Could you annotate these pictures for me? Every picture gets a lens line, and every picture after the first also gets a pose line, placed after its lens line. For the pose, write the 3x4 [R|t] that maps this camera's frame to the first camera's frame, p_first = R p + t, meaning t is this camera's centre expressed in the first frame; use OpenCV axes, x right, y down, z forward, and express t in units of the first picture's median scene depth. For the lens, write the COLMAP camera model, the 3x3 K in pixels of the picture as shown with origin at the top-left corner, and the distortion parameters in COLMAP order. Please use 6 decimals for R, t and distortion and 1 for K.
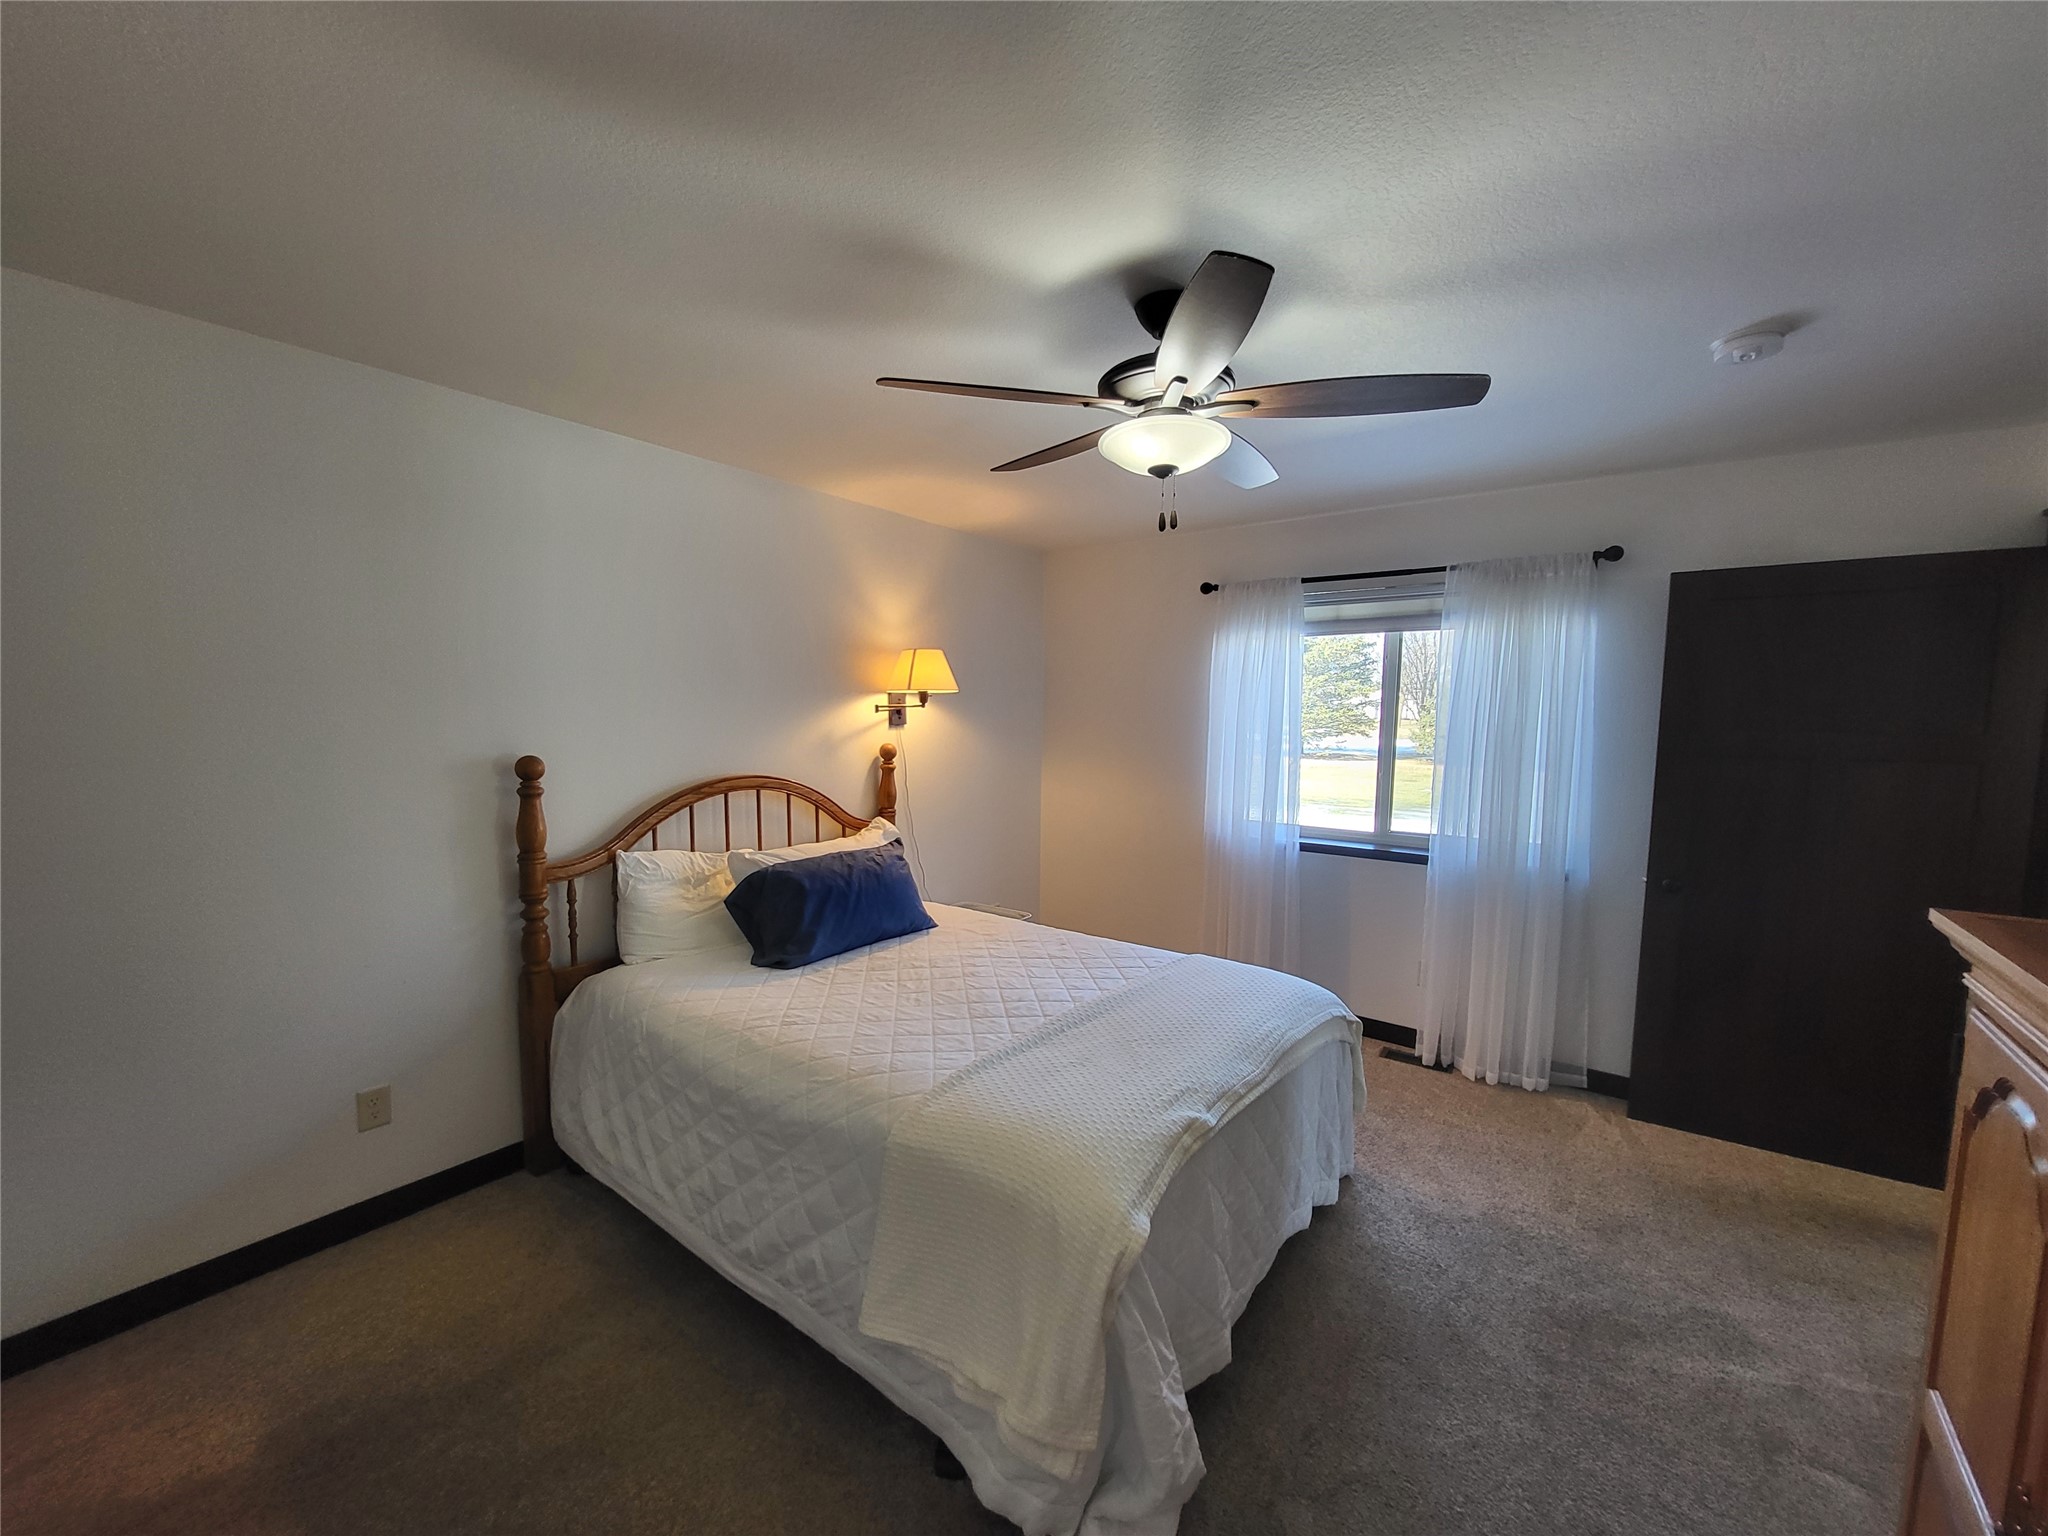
lens RADIAL K [[800.4, 0, 1015.8], [0, 800.4, 777.3], [0, 0, 1]] dist [-0.005135, 0.000671]
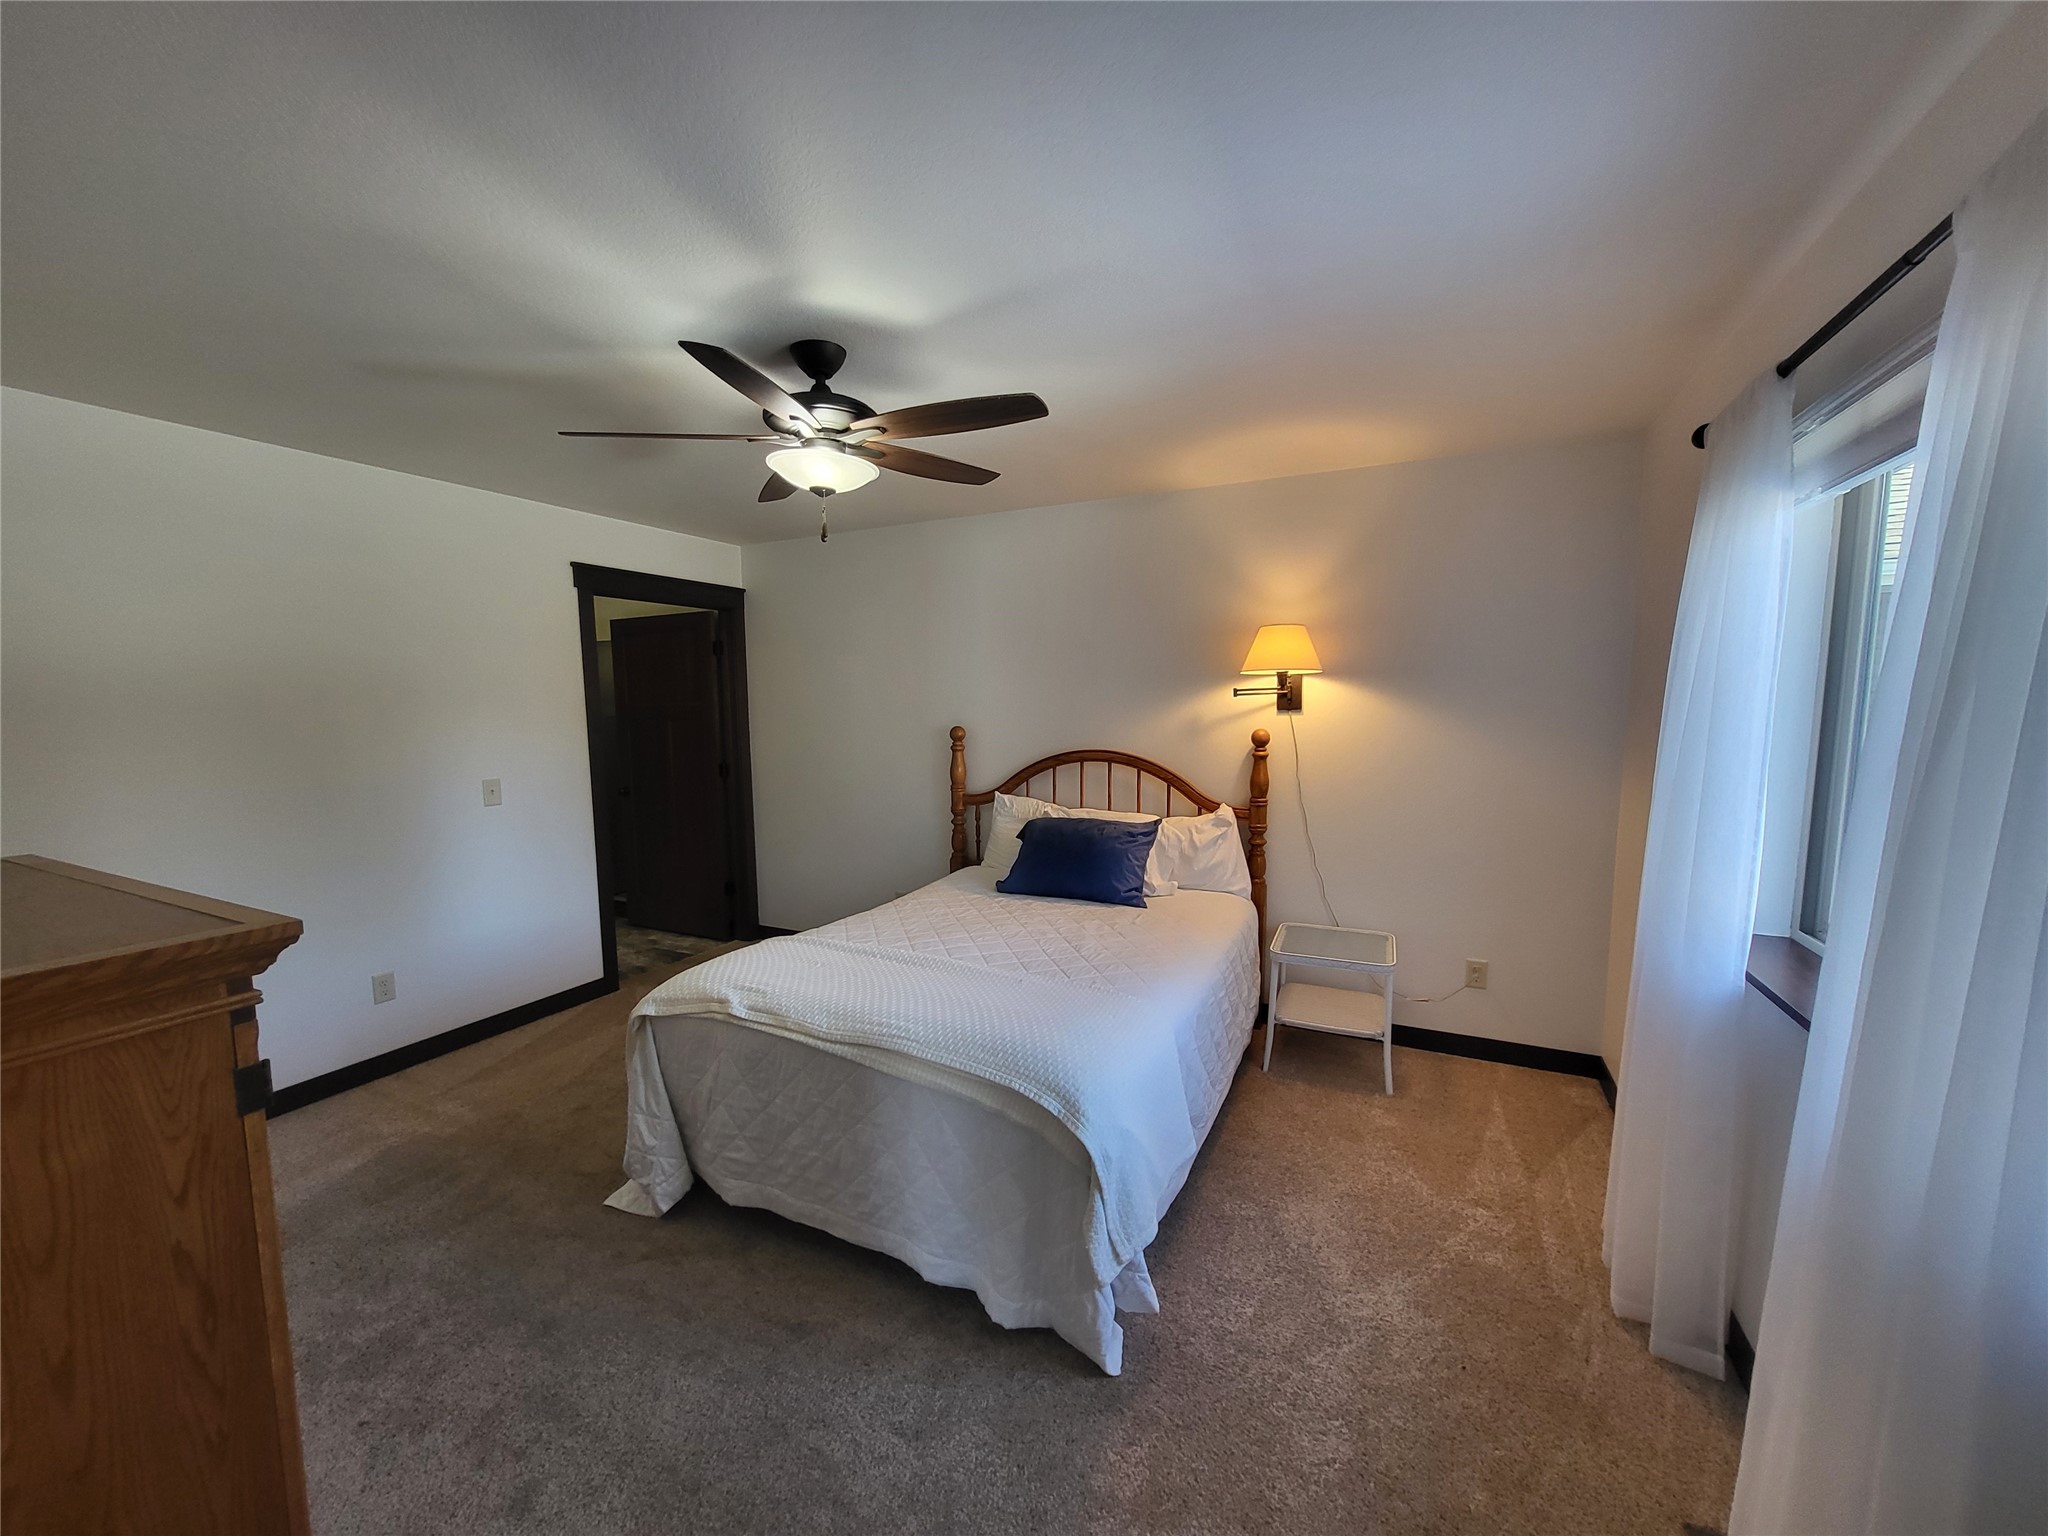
lens RADIAL K [[800.4, 0, 1011.5], [0, 800.4, 784.7], [0, 0, 1]] dist [-0.005135, 0.000671]
pose [[0.196309, 0.095487, -0.975882, 0.832129], [-0.066635, 0.994245, 0.083880, -0.042396], [0.978275, 0.048562, 0.201542, 0.611940]]
